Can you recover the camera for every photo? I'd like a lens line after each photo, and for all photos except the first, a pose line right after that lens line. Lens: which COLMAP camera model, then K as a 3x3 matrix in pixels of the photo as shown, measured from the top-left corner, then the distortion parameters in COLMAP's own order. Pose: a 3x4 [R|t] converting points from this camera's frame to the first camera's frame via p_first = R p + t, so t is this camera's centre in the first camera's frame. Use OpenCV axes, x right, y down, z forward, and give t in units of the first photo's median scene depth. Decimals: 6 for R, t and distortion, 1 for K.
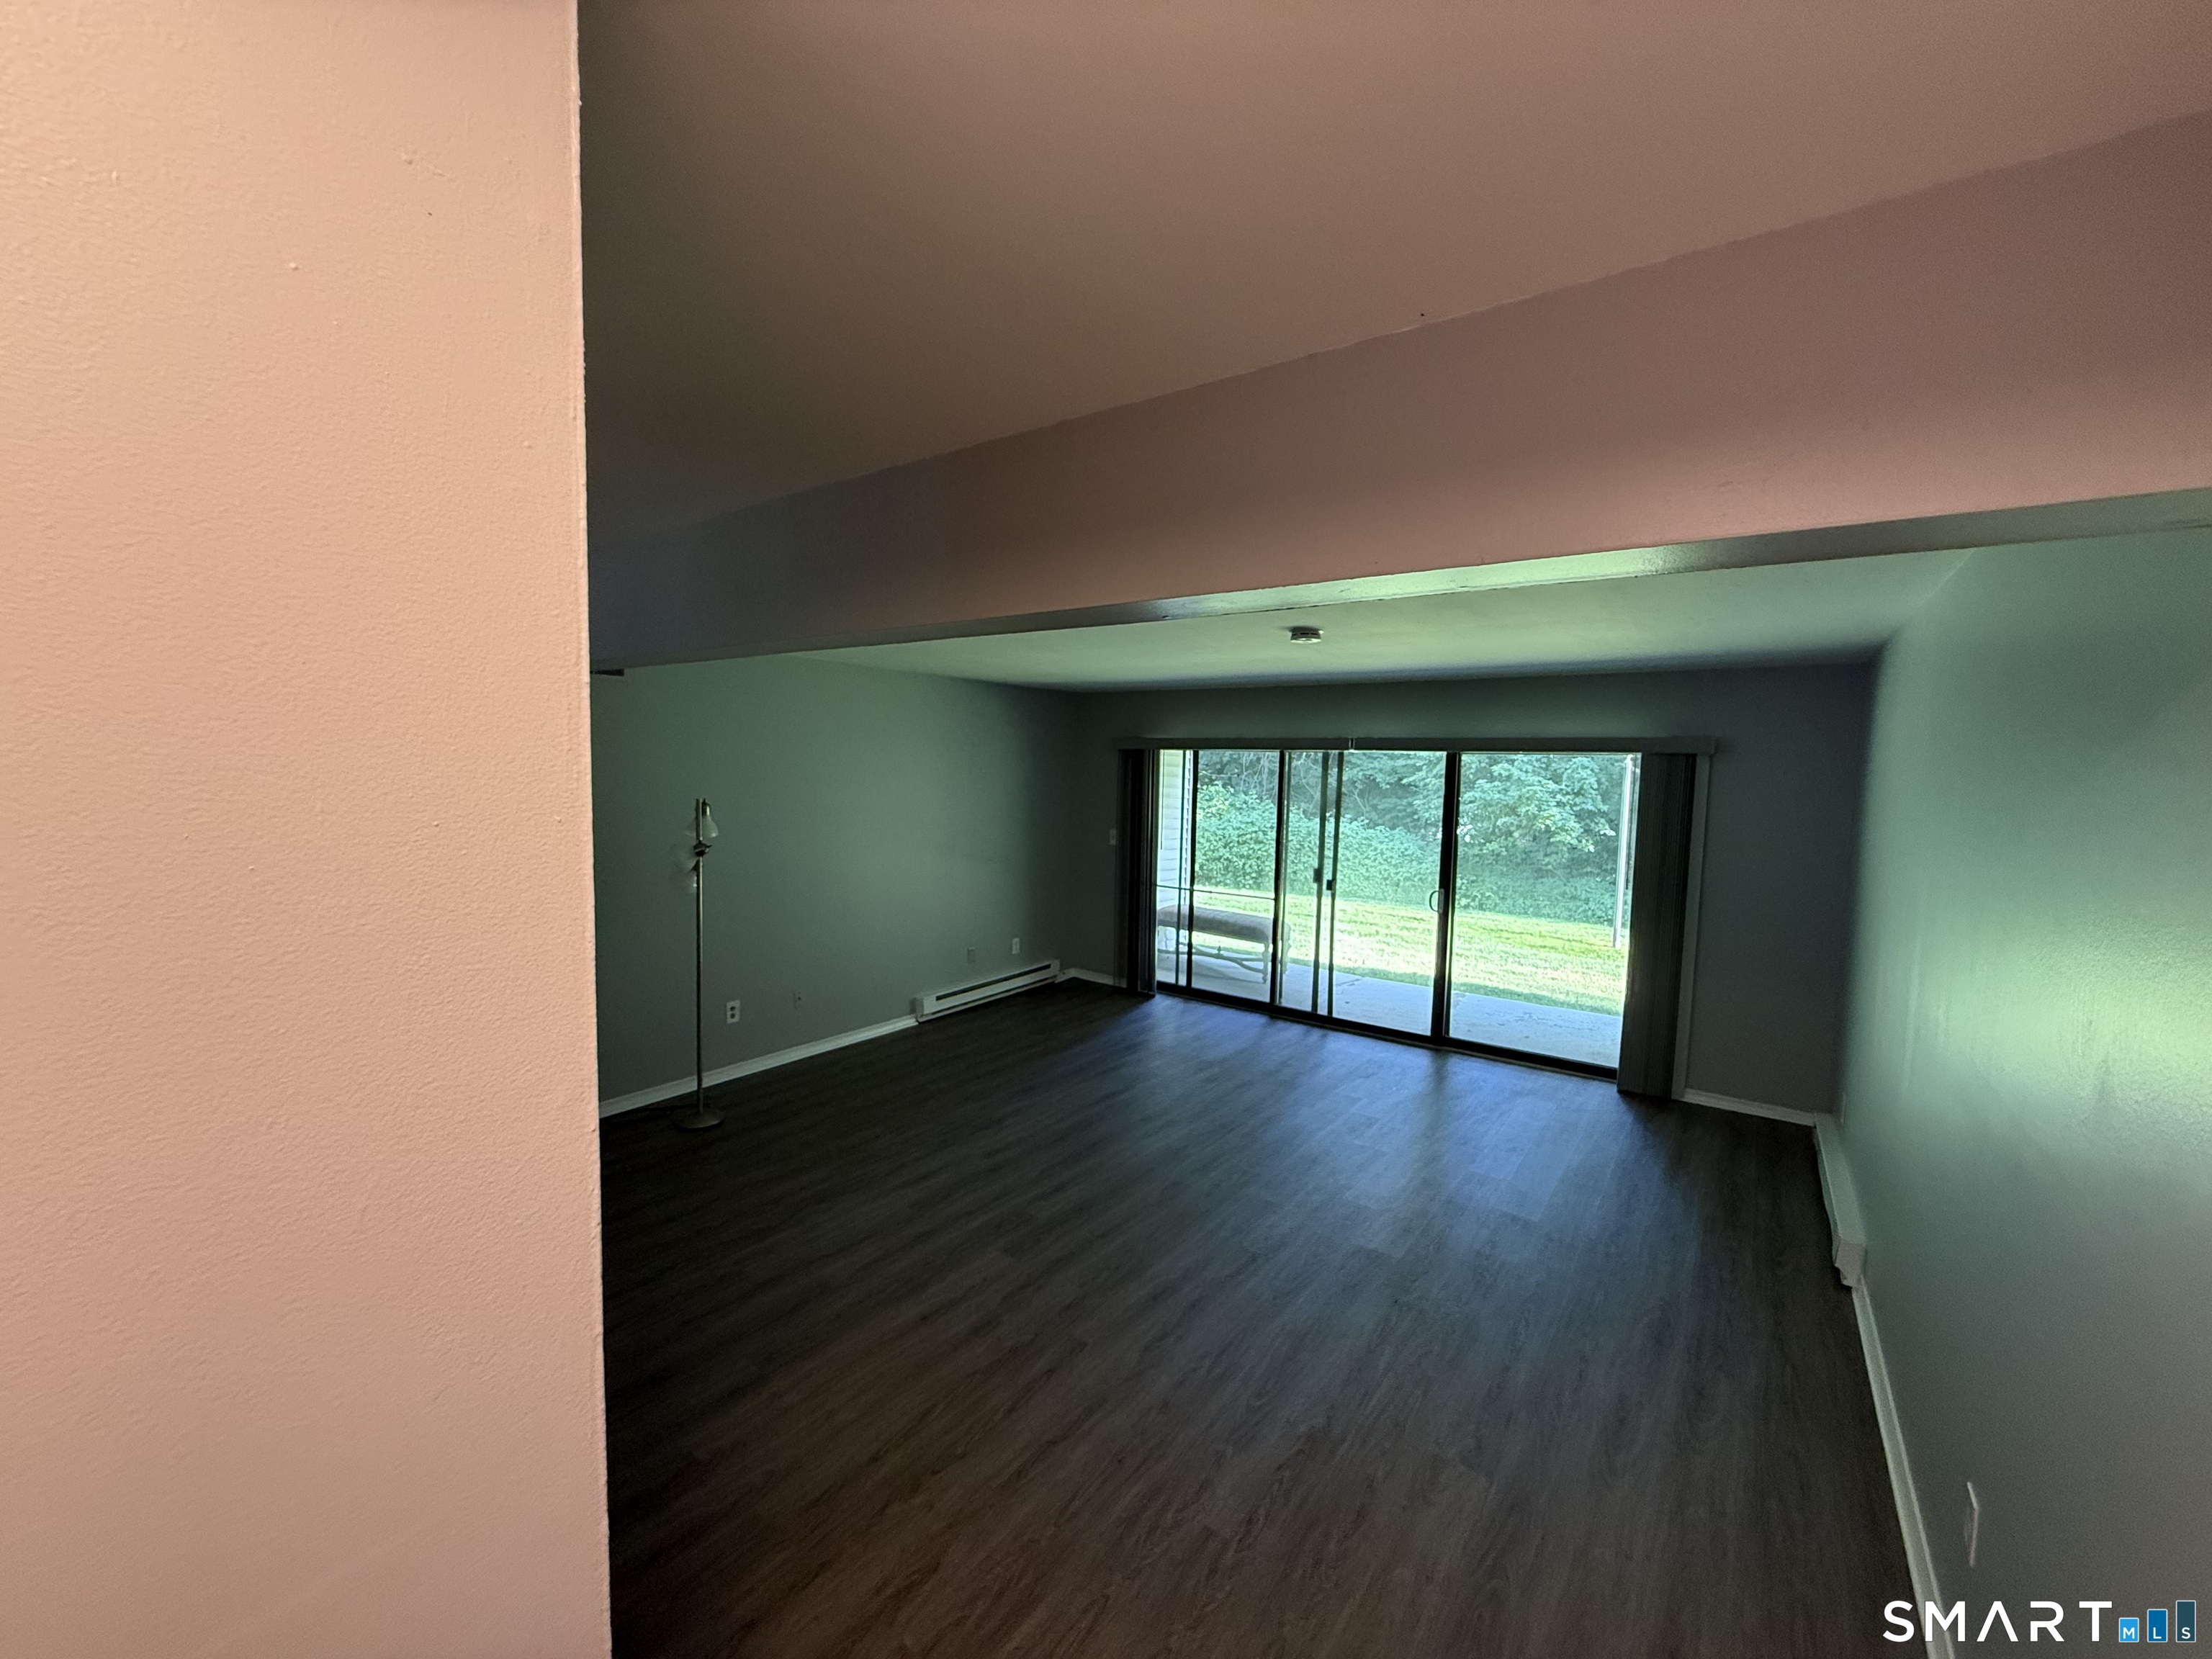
lens RADIAL K [[881.6, 0, 1104.3], [0, 881.6, 825.3], [0, 0, 1]] dist [0.004083, -0.001318]
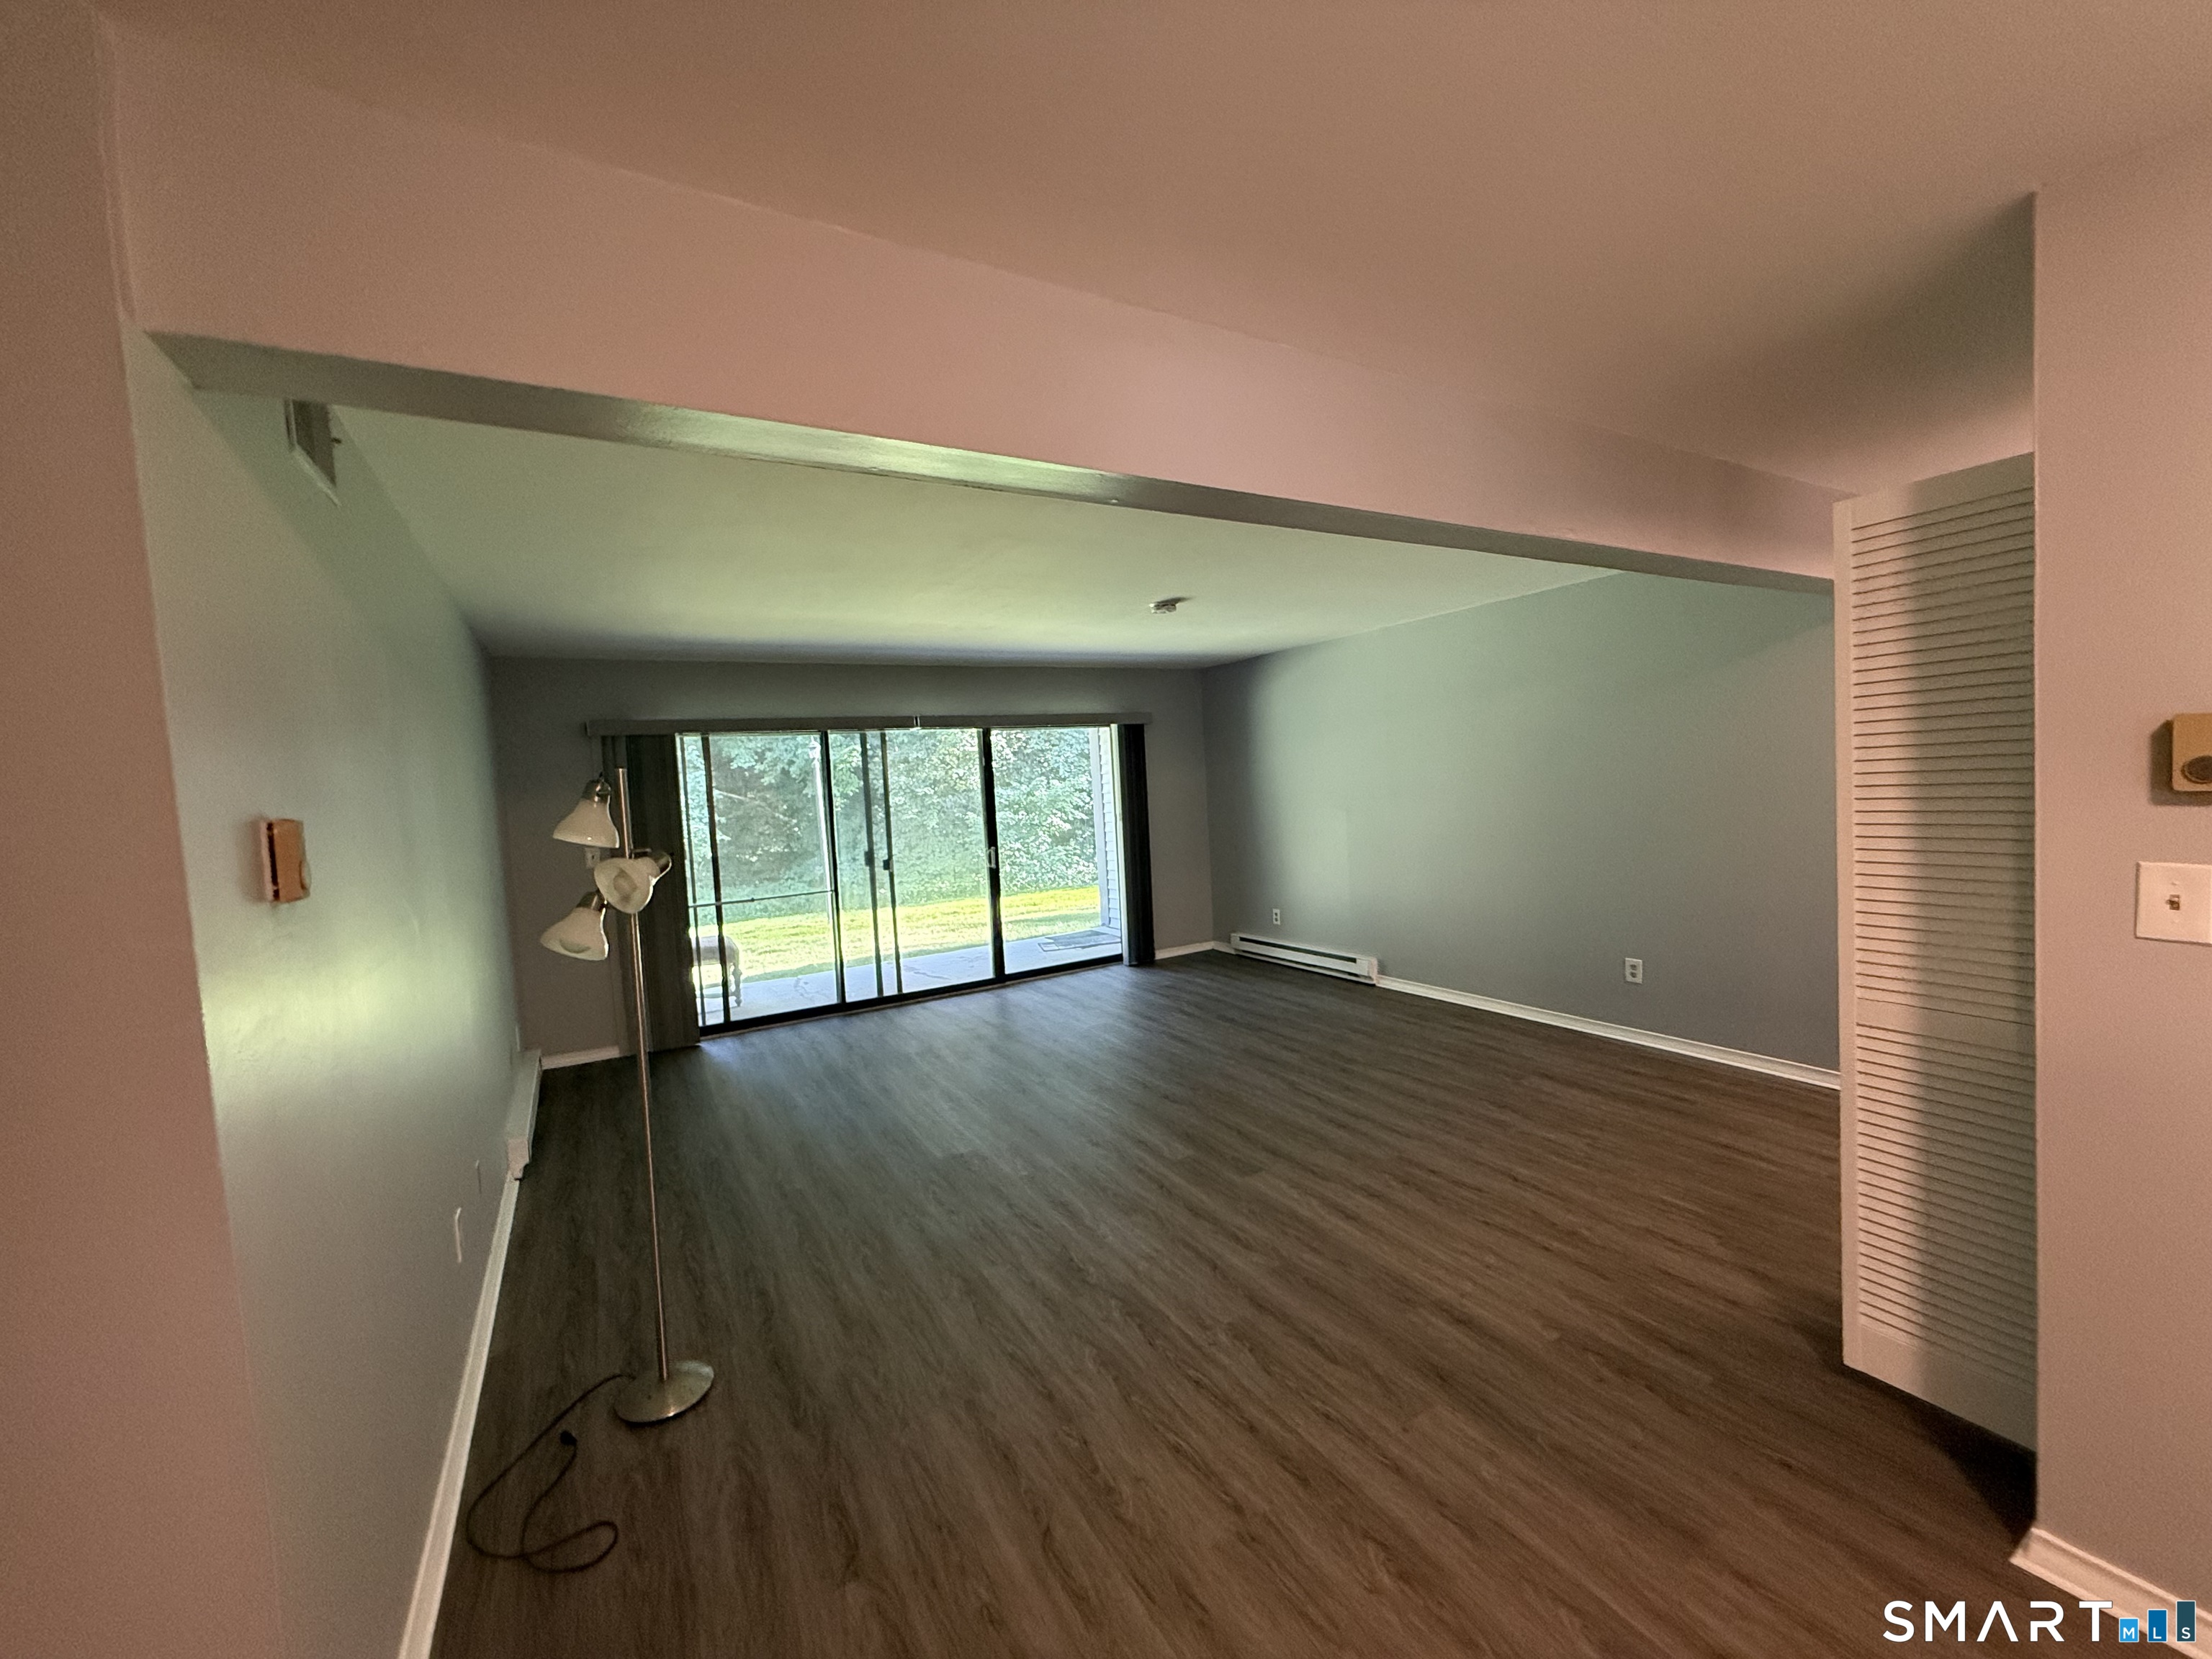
lens RADIAL K [[881.6, 0, 1100.3], [0, 881.6, 832.4], [0, 0, 1]] dist [0.004083, -0.001318]
pose [[0.399614, -0.099640, 0.911252, -1.372114], [0.126065, 0.990603, 0.053033, 0.021549], [-0.907974, 0.093684, 0.408420, 0.902233]]
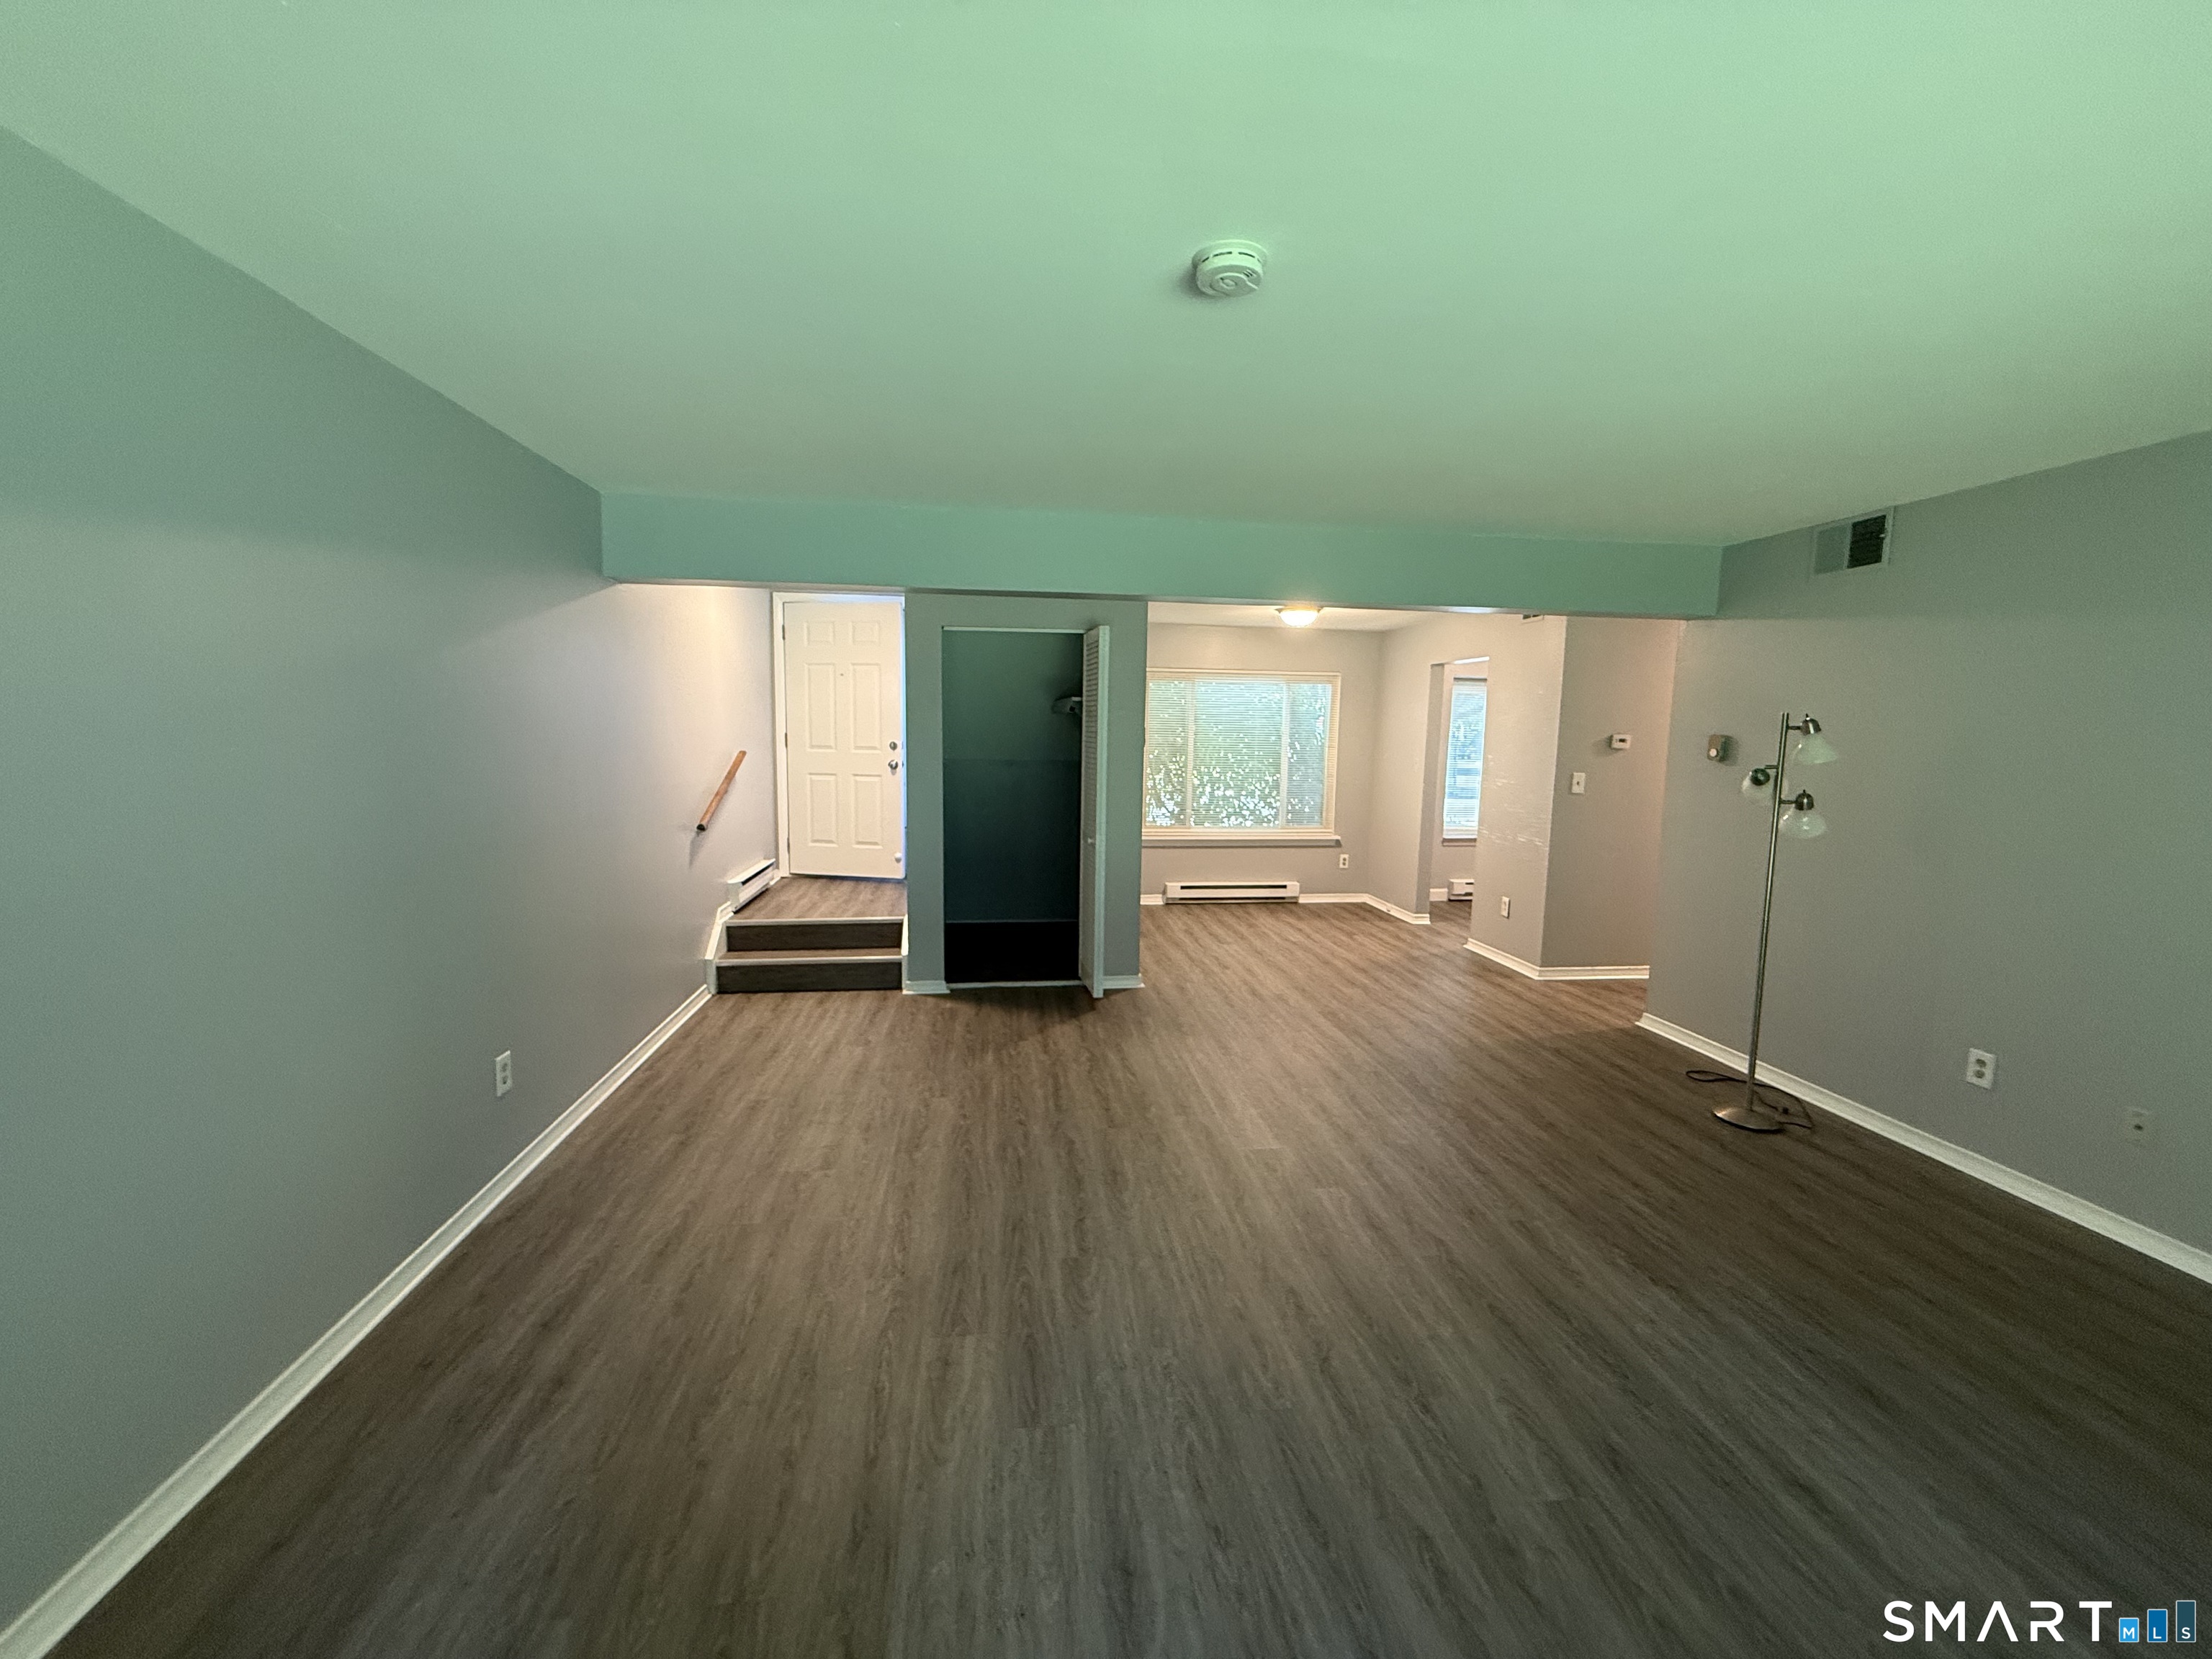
lens RADIAL K [[881.6, 0, 1109.3], [0, 881.6, 833.8], [0, 0, 1]] dist [0.004083, -0.001318]
pose [[-0.717171, 0.048607, -0.695200, 0.870675], [-0.079401, 0.985369, 0.150806, 0.007005], [0.692359, 0.163354, -0.702819, 1.930904]]
